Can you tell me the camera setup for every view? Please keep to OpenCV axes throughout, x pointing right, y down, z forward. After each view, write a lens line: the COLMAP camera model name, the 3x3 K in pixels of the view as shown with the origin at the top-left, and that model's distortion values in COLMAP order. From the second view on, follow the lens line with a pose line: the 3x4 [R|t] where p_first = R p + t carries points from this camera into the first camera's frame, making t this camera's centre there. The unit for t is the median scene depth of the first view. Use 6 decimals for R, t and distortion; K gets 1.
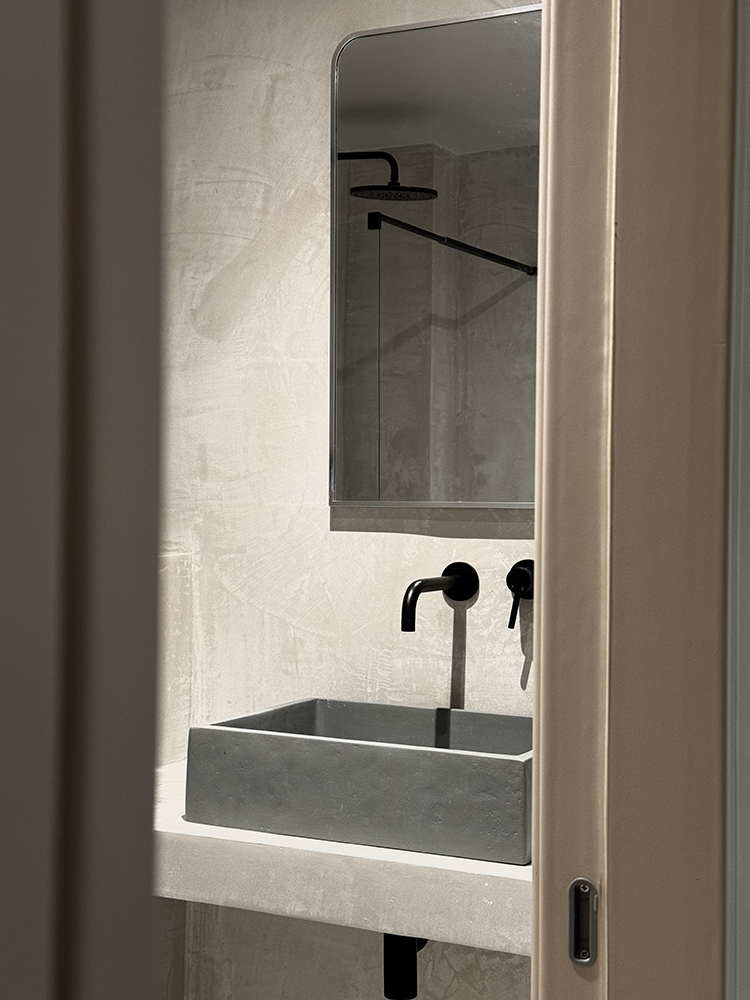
lens RADIAL K [[1380.2, 0, 375.0], [0, 1380.2, 500.0], [0, 0, 1]] dist [0.122247, 0.101274]
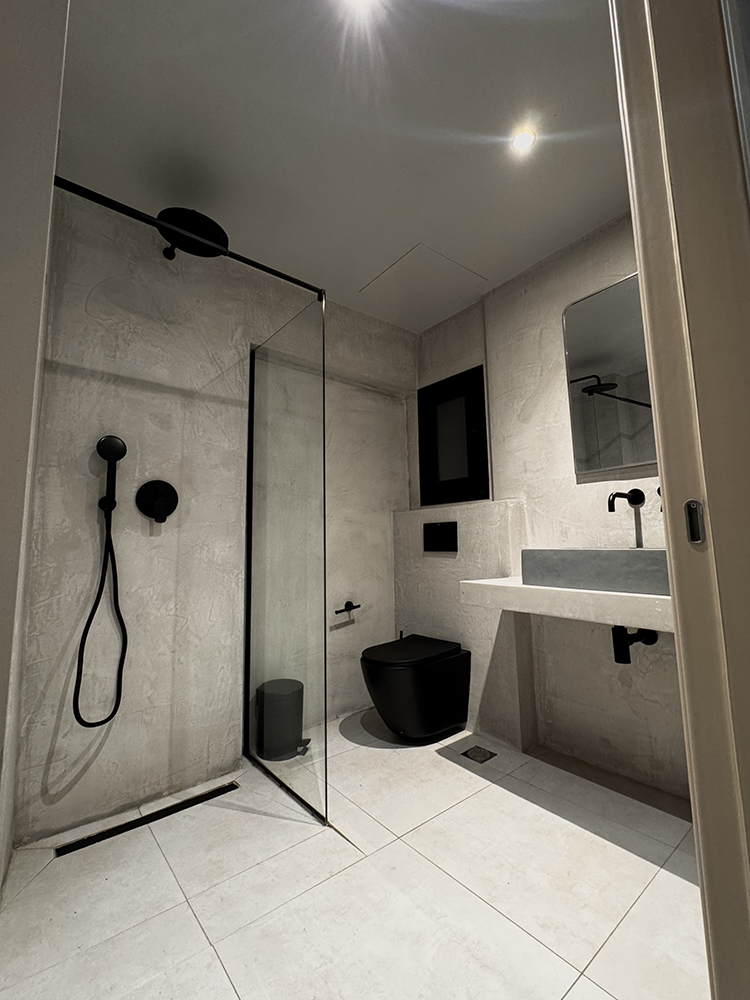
lens RADIAL K [[436.0, 0, 379.5], [0, 436.0, 487.4], [0, 0, 1]] dist [-0.001244, -0.000159]
pose [[0.882104, -0.087990, -0.462764, 0.018978], [0.027655, 0.990378, -0.135595, 0.126376], [0.470243, 0.106811, 0.876050, 0.106875]]
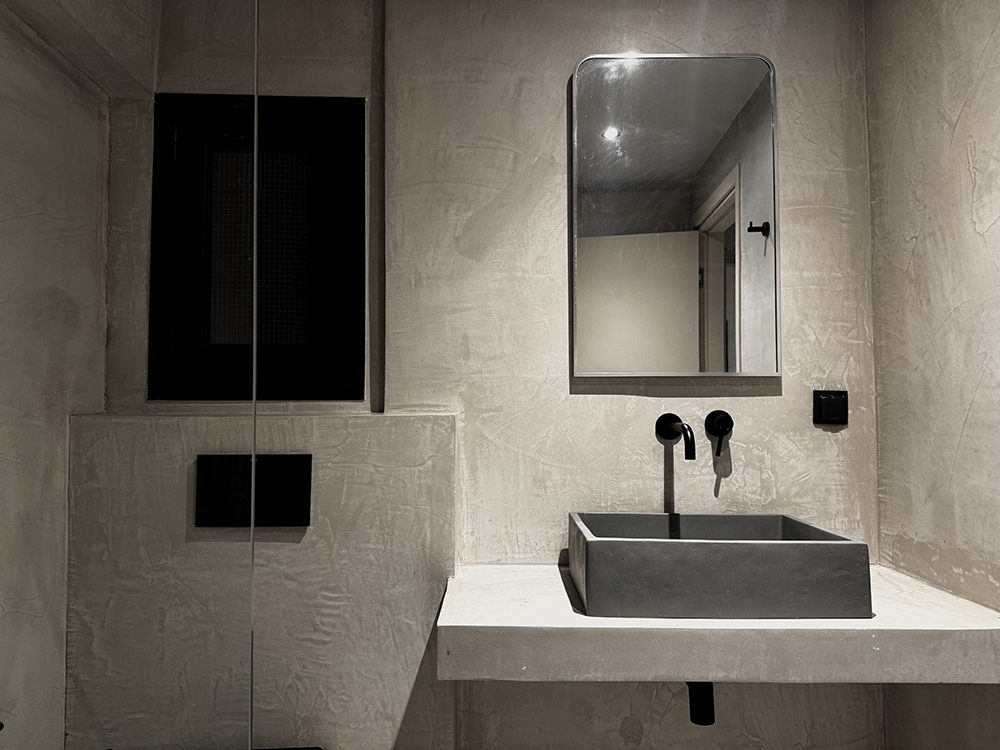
lens RADIAL K [[701.6, 0, 487.3], [0, 701.6, 372.5], [0, 0, 1]] dist [0.153439, -0.265743]
pose [[0.908921, 0.007425, 0.416903, -0.409094], [0.011675, 0.998996, -0.043245, 0.029820], [-0.416805, 0.044174, 0.907922, 0.364582]]
